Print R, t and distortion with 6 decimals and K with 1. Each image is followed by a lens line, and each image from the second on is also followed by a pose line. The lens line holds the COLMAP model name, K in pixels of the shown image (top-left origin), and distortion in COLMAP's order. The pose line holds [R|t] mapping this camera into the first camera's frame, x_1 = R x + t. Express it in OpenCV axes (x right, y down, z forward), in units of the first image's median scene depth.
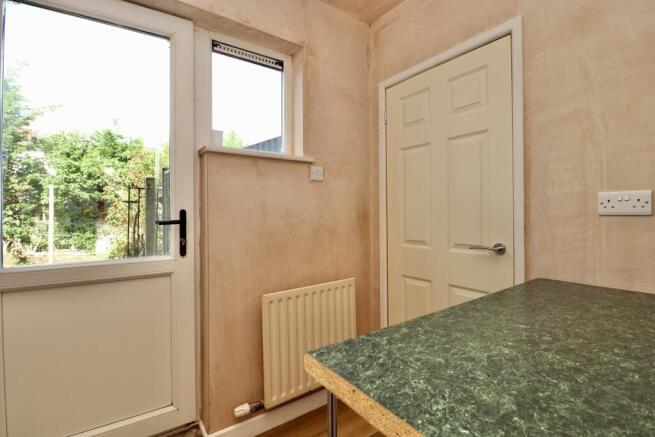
lens RADIAL K [[304.6, 0, 325.5], [0, 304.6, 214.3], [0, 0, 1]] dist [-0.011548, -0.000445]
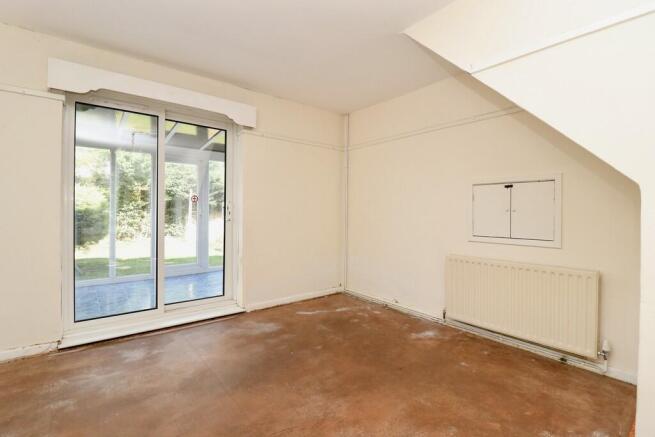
lens RADIAL K [[304.6, 0, 326.4], [0, 304.6, 215.8], [0, 0, 1]] dist [-0.011548, -0.000445]
pose [[0.996275, 0.008973, 0.085764, -0.293515], [-0.009790, 0.999911, 0.009111, 0.008813], [-0.085674, -0.009917, 0.996274, -0.388288]]
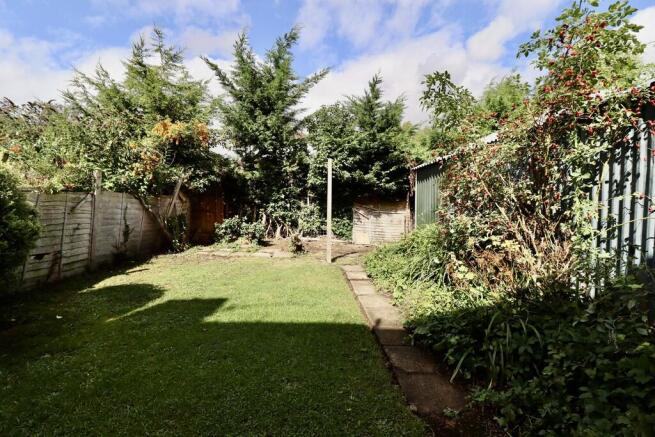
lens RADIAL K [[304.6, 0, 327.4], [0, 304.6, 217.7], [0, 0, 1]] dist [-0.011548, -0.000445]
pose [[0.817639, 0.026343, -0.575128, -0.337039], [0.003889, 0.998677, 0.051273, 0.013977], [0.575718, -0.044159, 0.816455, 0.251809]]
